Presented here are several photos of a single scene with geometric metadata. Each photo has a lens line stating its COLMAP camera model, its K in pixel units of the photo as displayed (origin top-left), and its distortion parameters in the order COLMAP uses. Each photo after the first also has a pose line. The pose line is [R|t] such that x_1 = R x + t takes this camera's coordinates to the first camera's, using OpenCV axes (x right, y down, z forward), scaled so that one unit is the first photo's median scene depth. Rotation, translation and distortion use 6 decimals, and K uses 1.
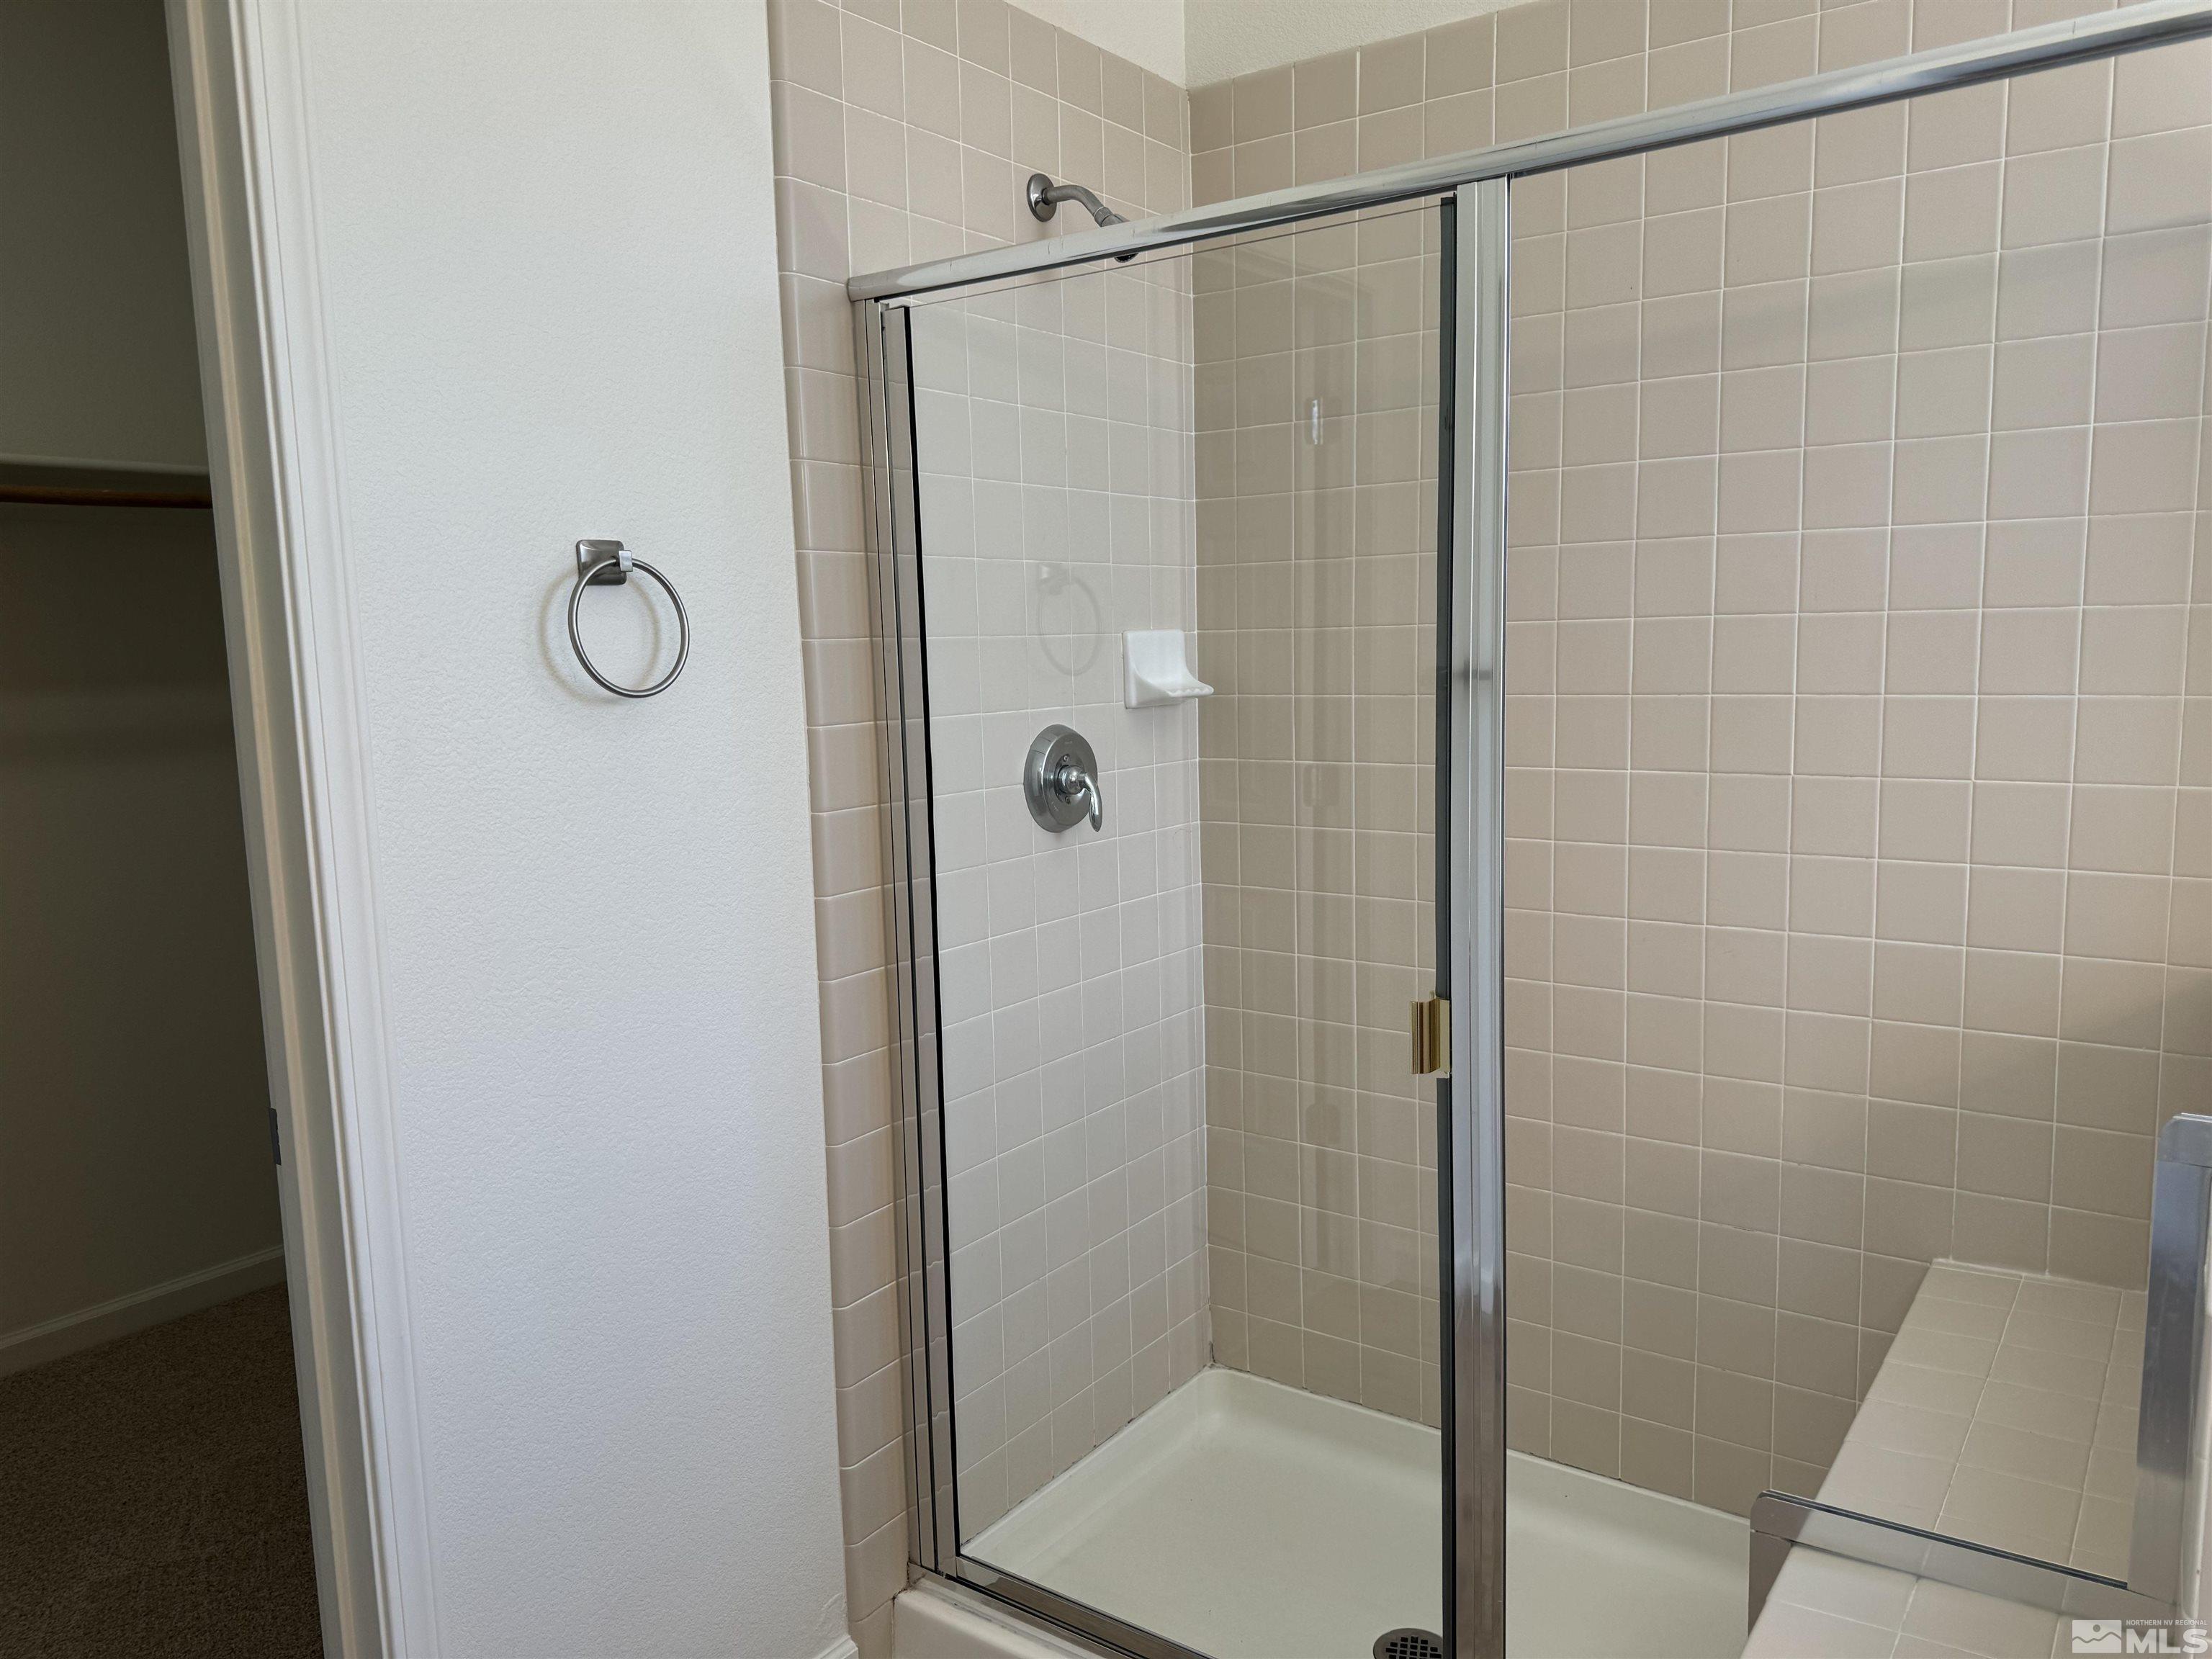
lens RADIAL K [[1557.6, 0, 1104.7], [0, 1557.6, 826.8], [0, 0, 1]] dist [0.067518, -0.085744]
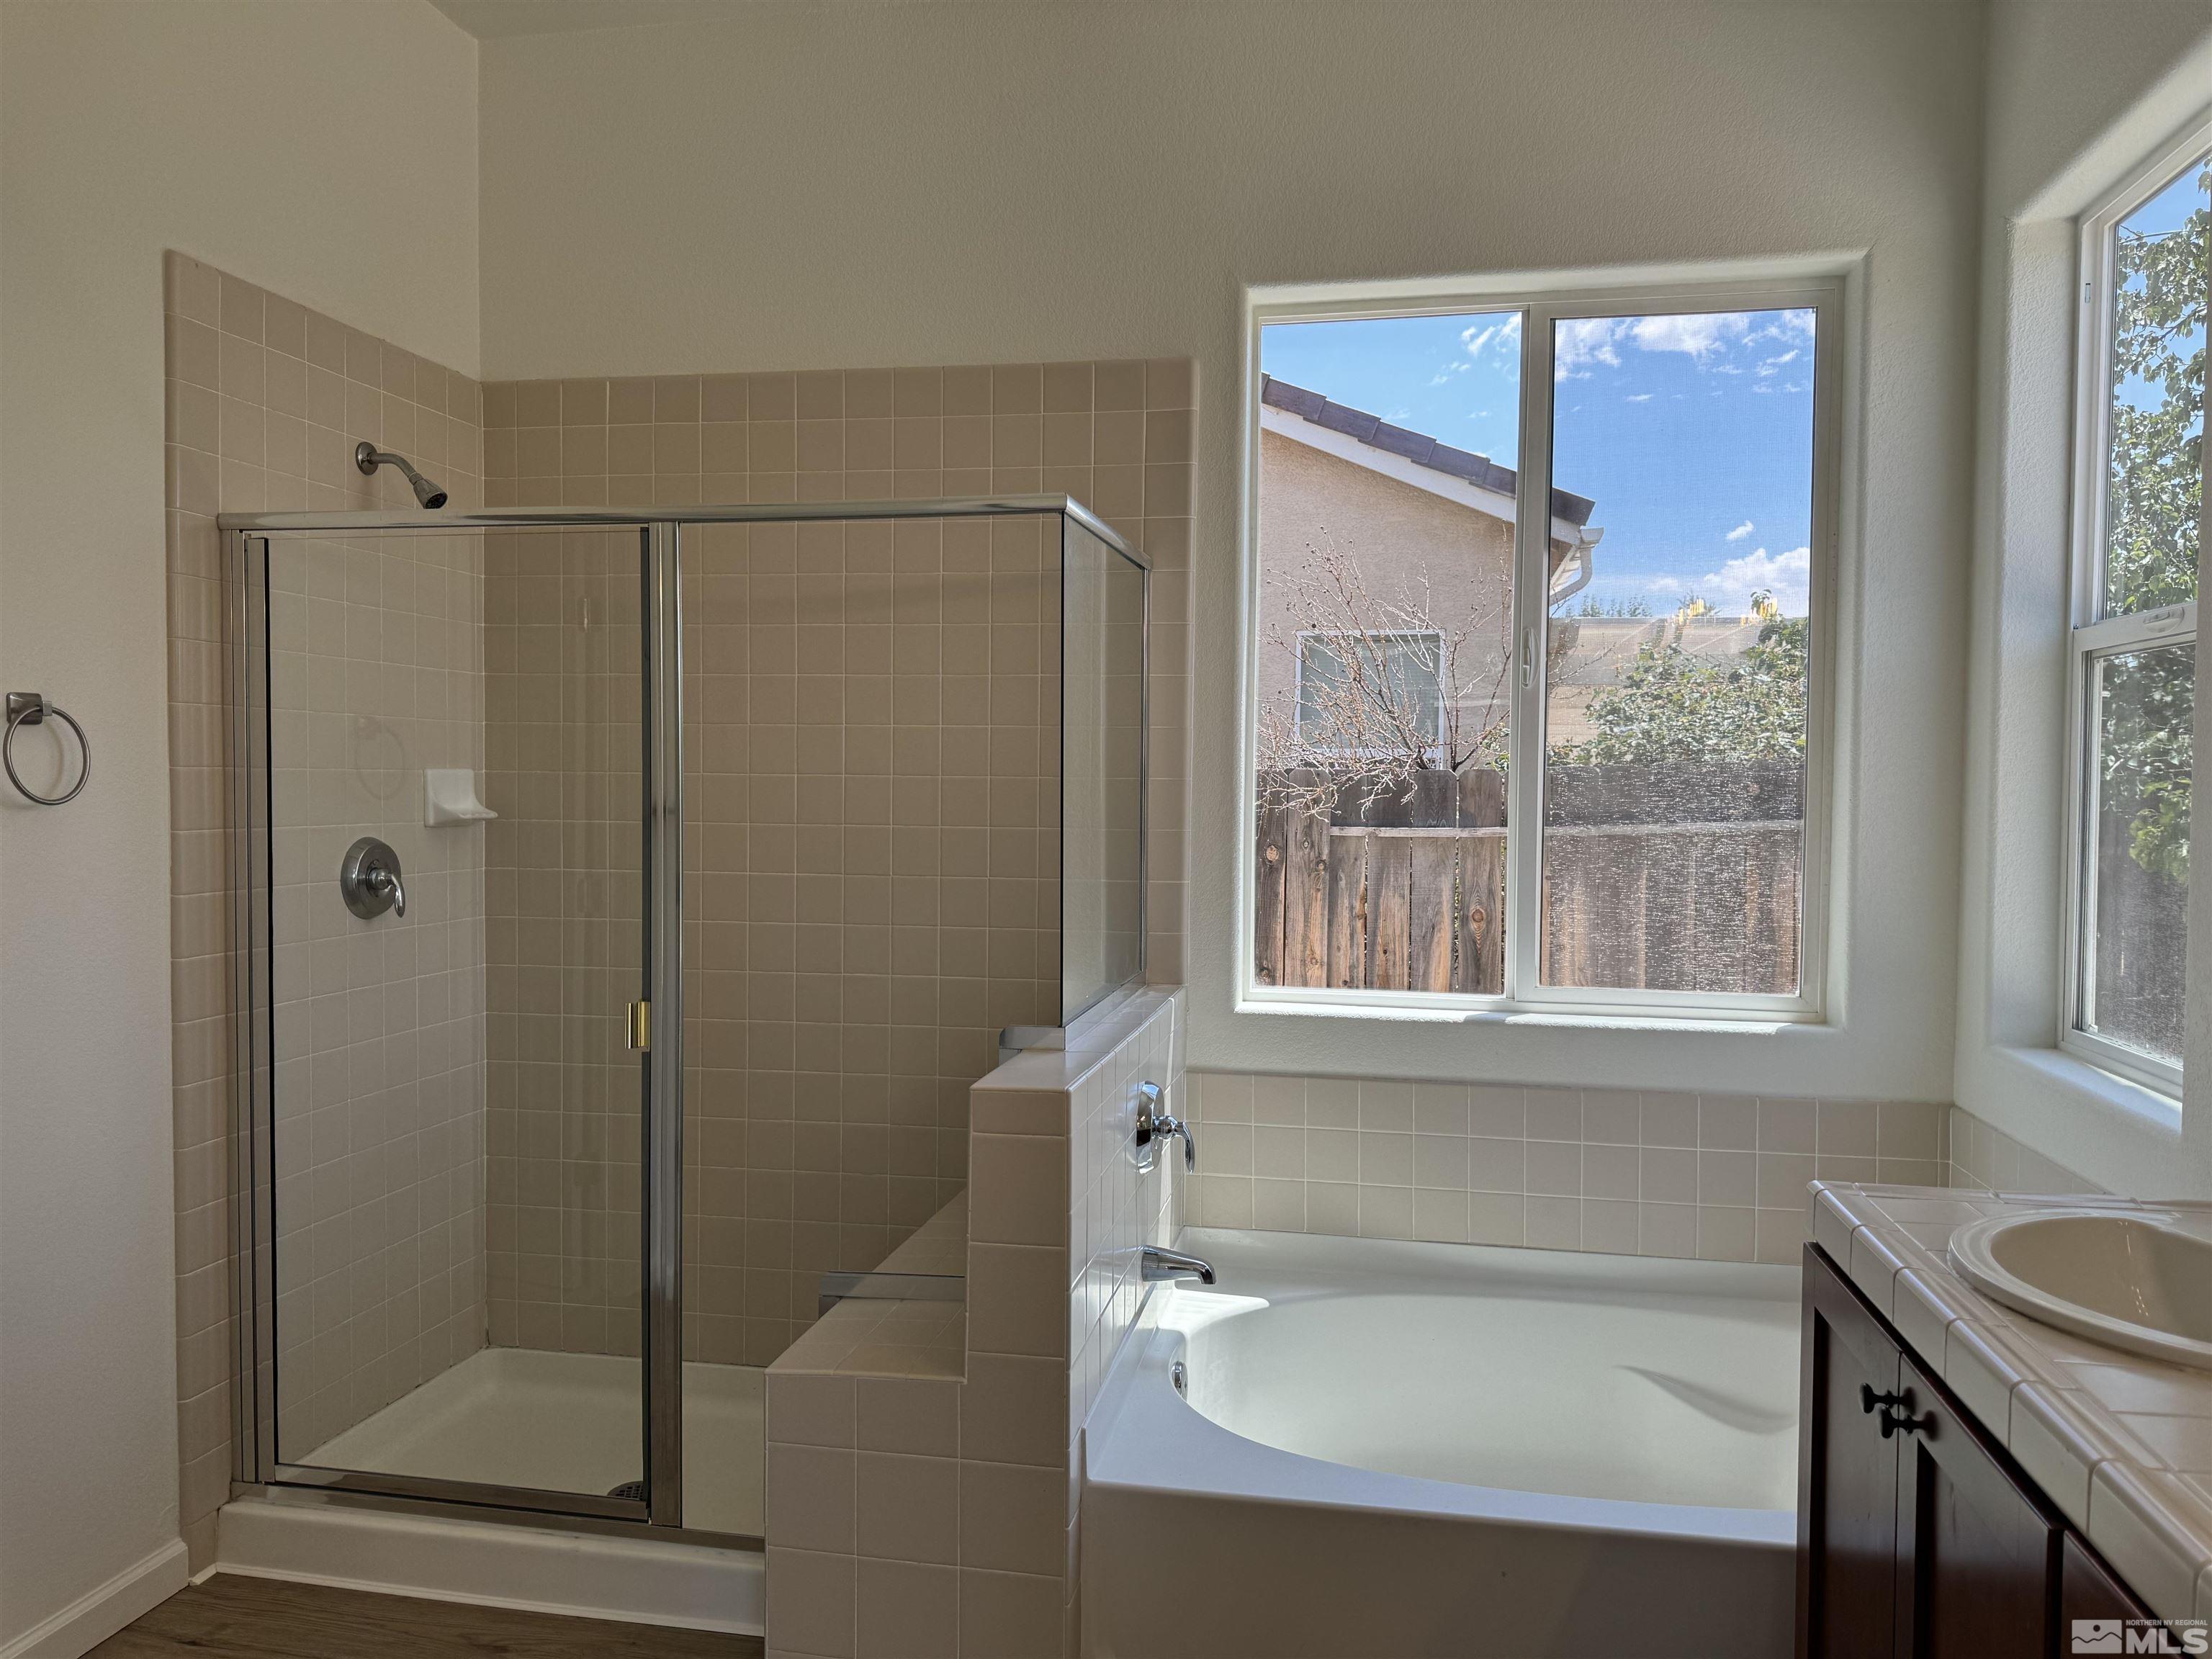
lens RADIAL K [[1557.6, 0, 1104.7], [0, 1557.6, 826.8], [0, 0, 1]] dist [0.067518, -0.085744]
pose [[0.906549, 0.018219, 0.421707, -0.027900], [0.021696, 0.995736, -0.089658, 0.058676], [-0.421542, 0.090429, 0.902289, -0.465901]]
